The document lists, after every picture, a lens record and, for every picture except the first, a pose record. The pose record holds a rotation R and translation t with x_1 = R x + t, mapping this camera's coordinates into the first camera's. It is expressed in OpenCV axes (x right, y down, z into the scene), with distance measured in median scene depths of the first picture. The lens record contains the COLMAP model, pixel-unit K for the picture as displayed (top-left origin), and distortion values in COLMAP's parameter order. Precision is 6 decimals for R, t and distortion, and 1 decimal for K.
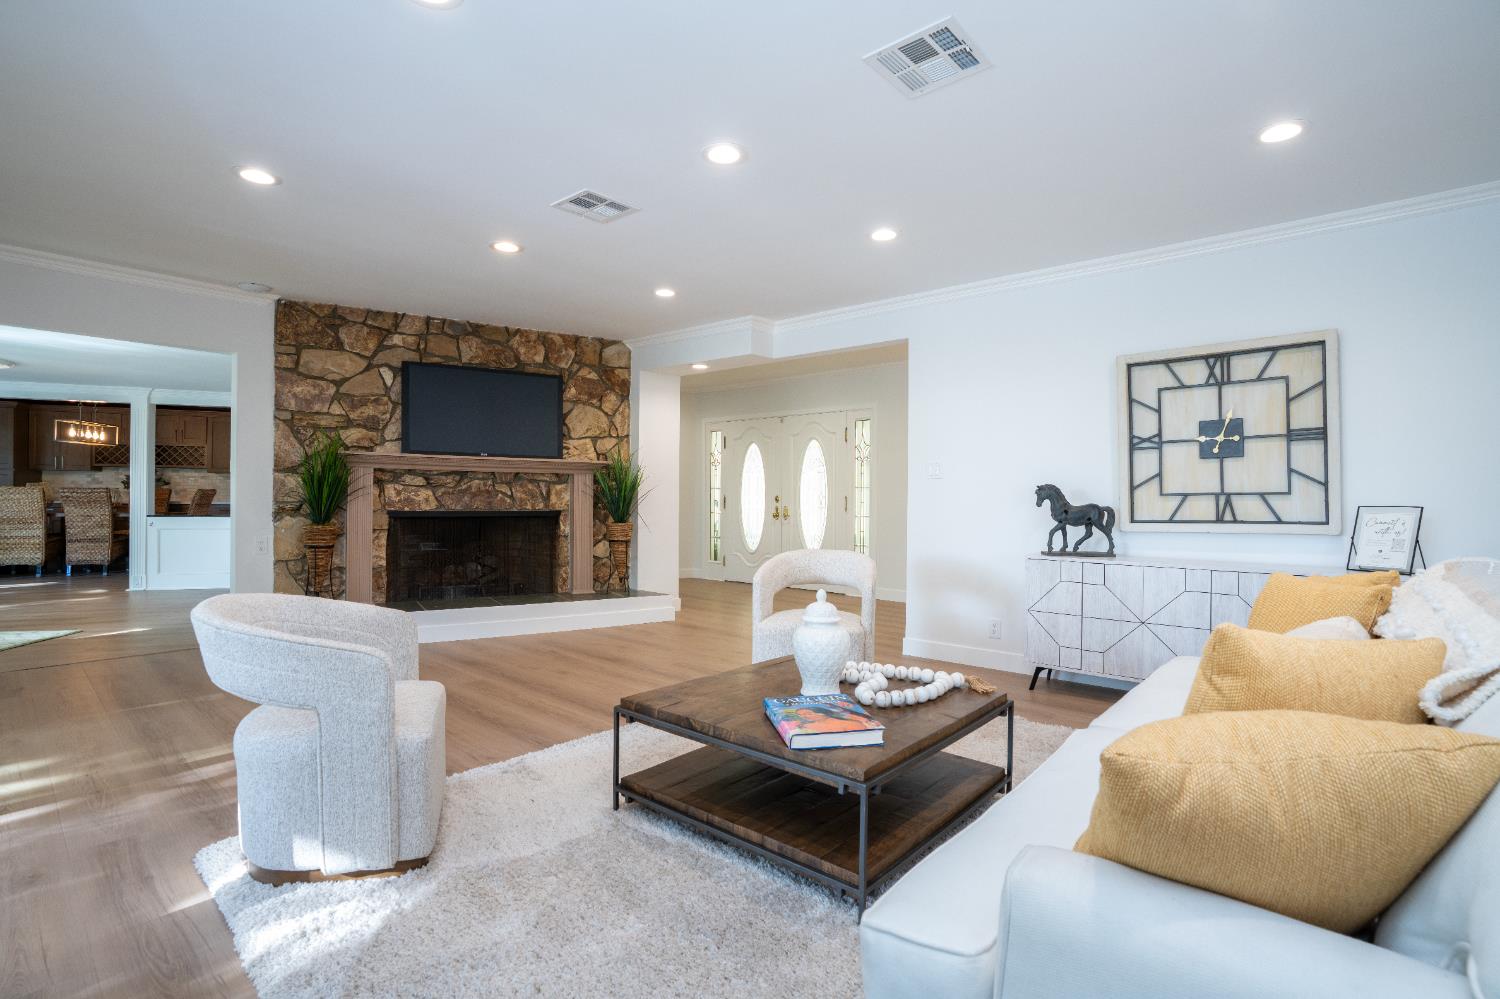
lens RADIAL K [[708.8, 0, 753.9], [0, 708.8, 498.2], [0, 0, 1]] dist [-0.040462, 0.000198]
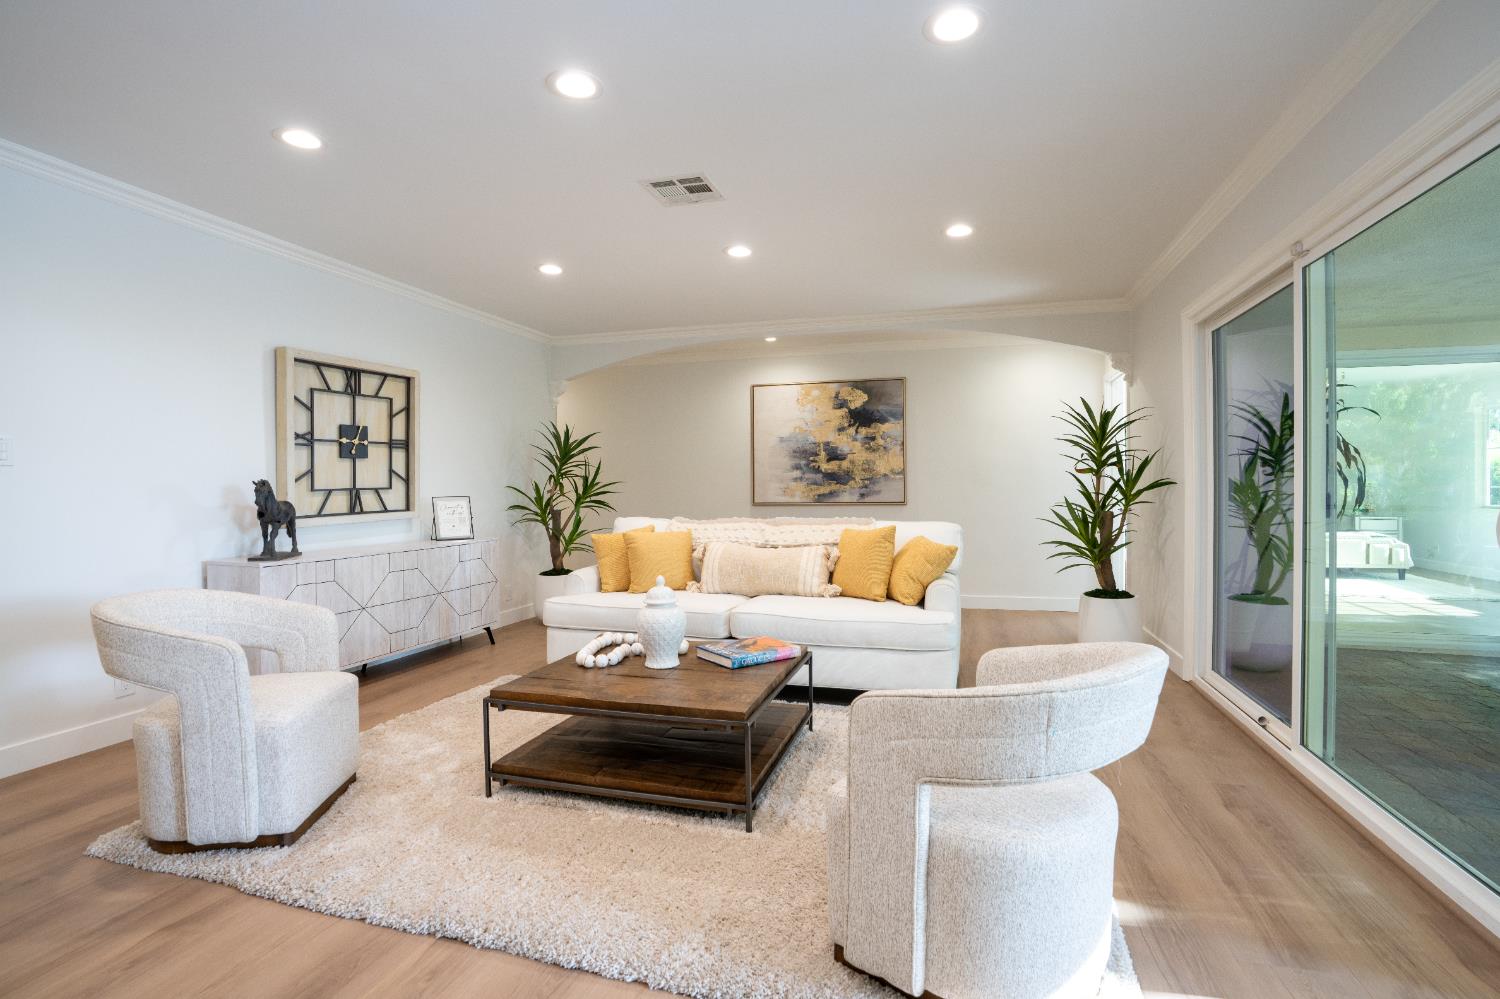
lens RADIAL K [[708.8, 0, 750.9], [0, 708.8, 493.7], [0, 0, 1]] dist [-0.040462, 0.000198]
pose [[-0.427537, -0.009482, 0.903948, -3.646555], [0.012552, 0.999786, 0.016424, -0.053445], [-0.903911, 0.018369, -0.427326, 4.931588]]
